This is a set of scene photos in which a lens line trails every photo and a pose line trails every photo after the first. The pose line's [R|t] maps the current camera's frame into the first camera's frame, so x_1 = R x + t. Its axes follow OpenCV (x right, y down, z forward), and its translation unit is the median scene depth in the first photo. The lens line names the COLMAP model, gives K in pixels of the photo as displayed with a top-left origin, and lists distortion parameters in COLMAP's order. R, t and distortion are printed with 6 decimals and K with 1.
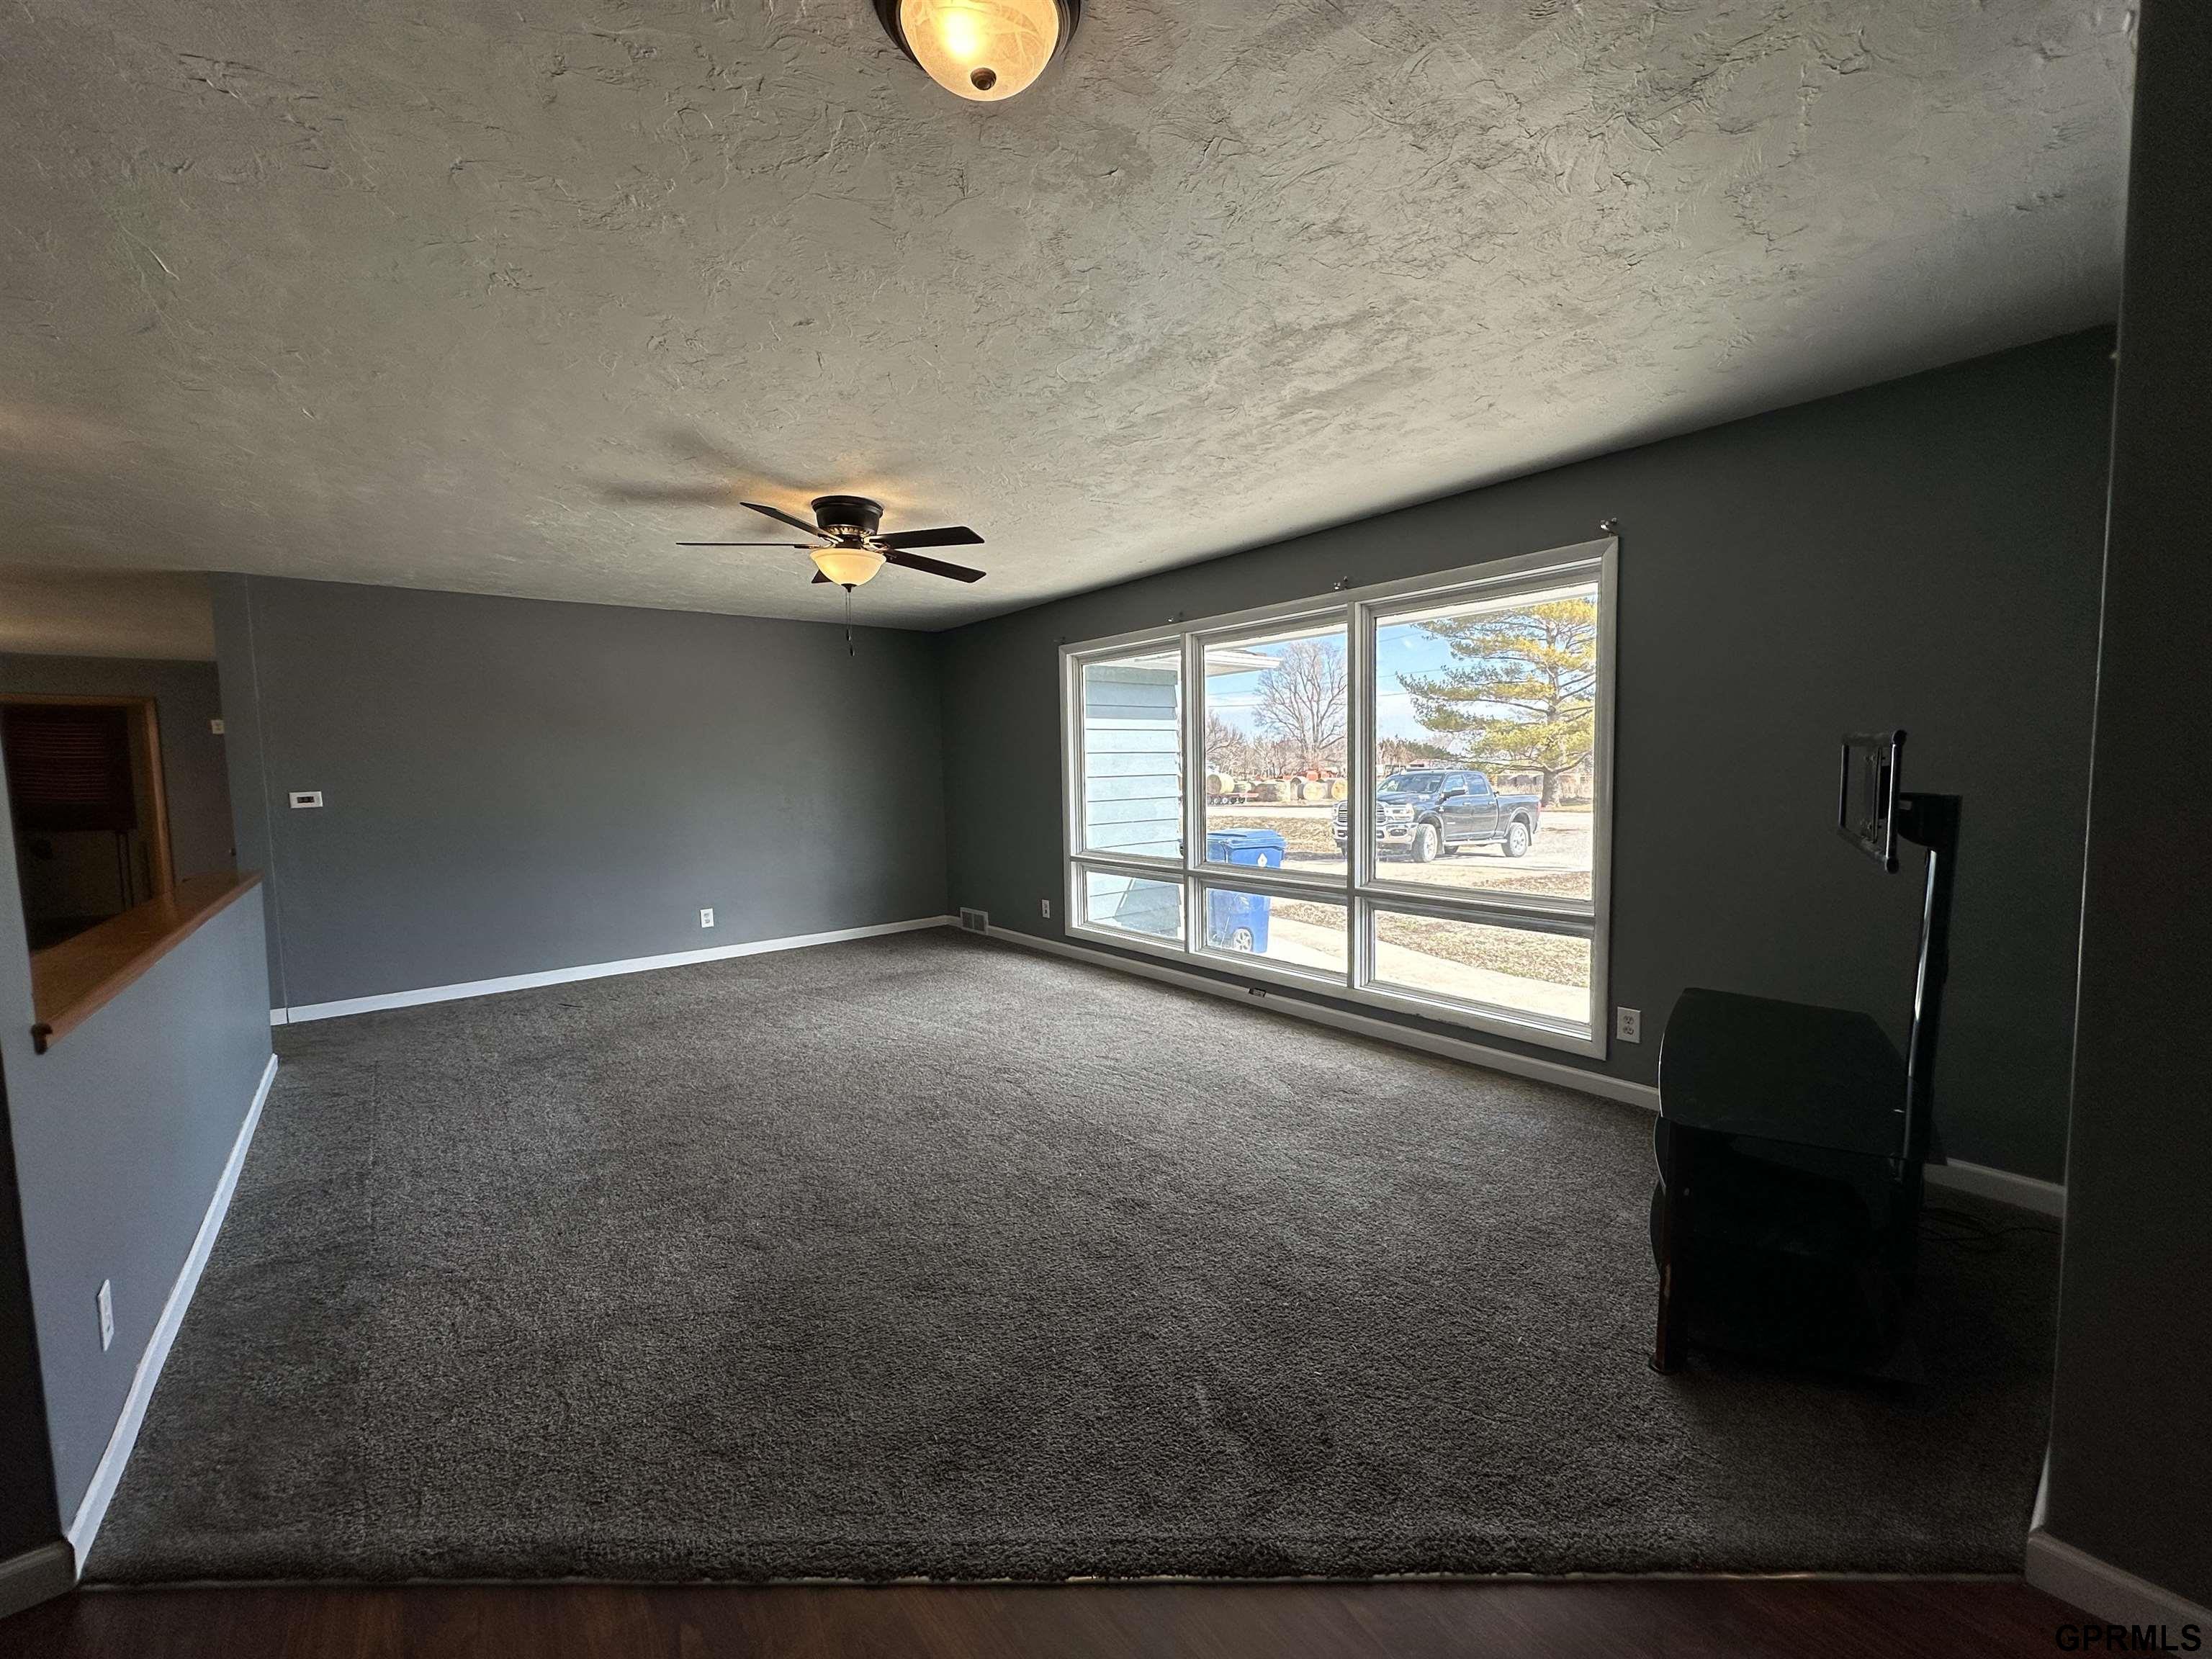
lens RADIAL K [[881.6, 0, 1108.5], [0, 881.6, 833.3], [0, 0, 1]] dist [-0.001632, 0.001012]
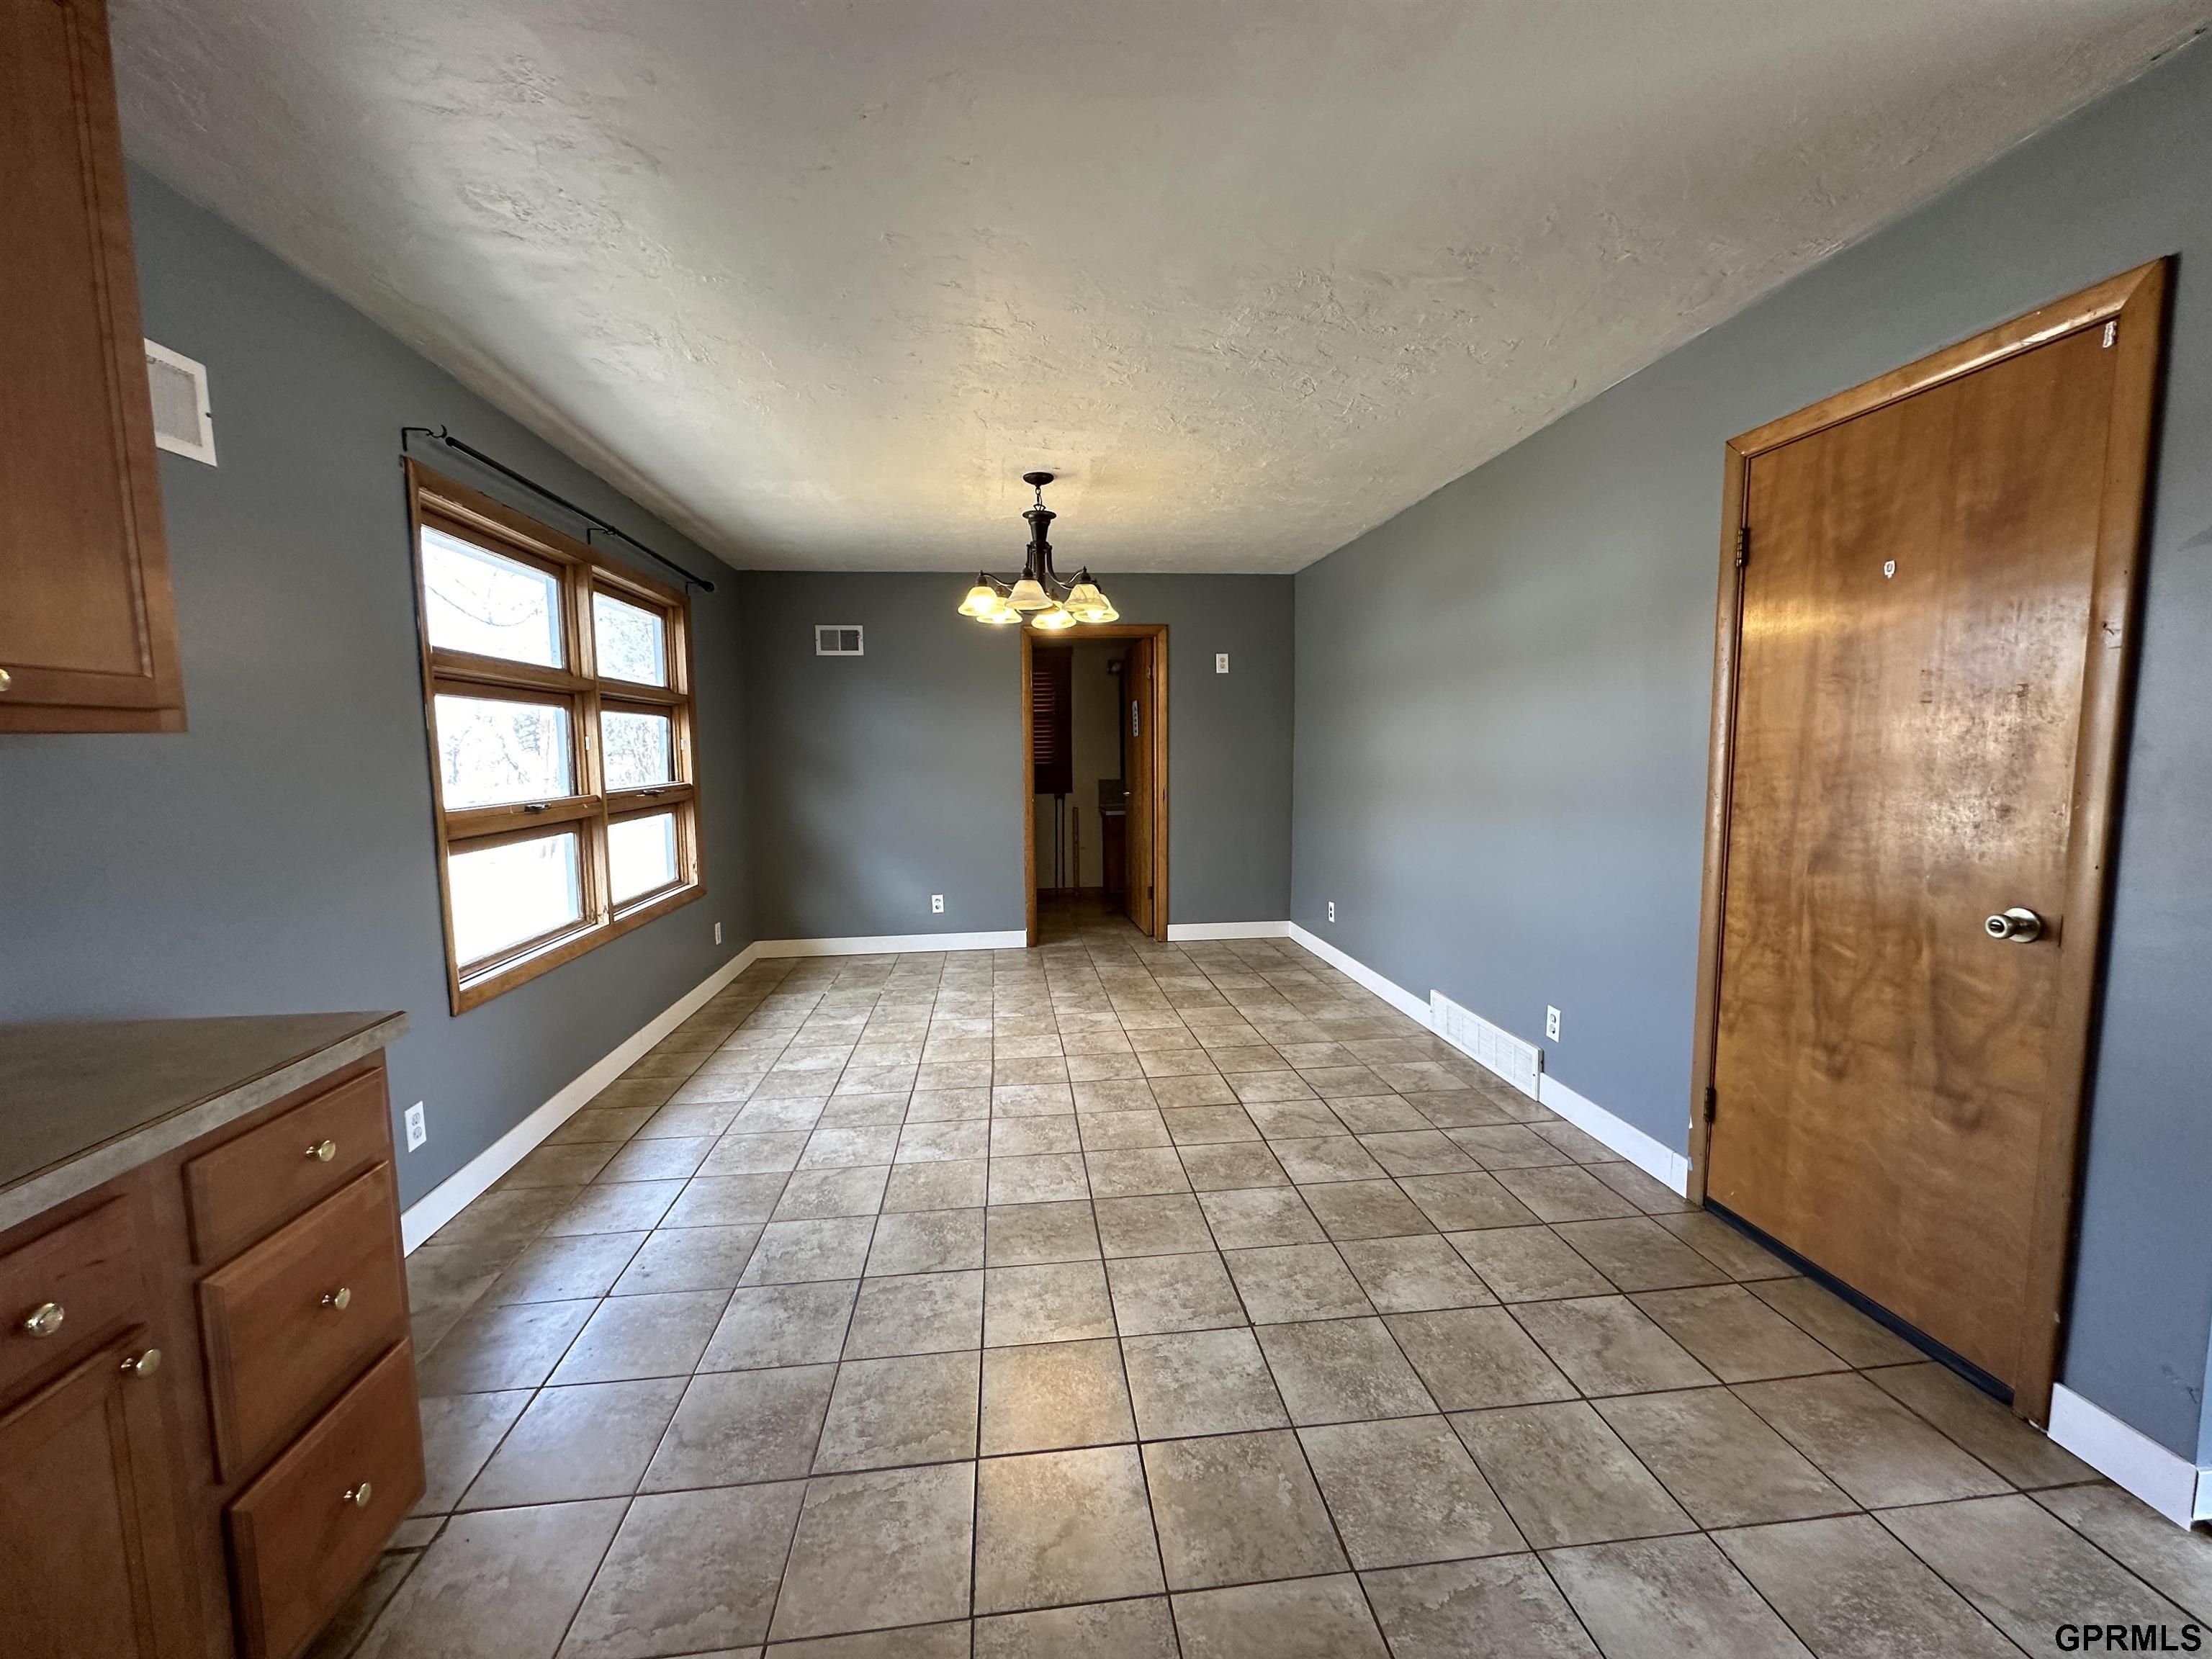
lens RADIAL K [[881.6, 0, 1113.3], [0, 881.6, 831.5], [0, 0, 1]] dist [-0.001632, 0.001012]
pose [[0.845476, 0.067253, -0.529761, -1.386246], [-0.051141, 0.997675, 0.045035, -0.016895], [0.531559, -0.010984, 0.846950, 0.646668]]
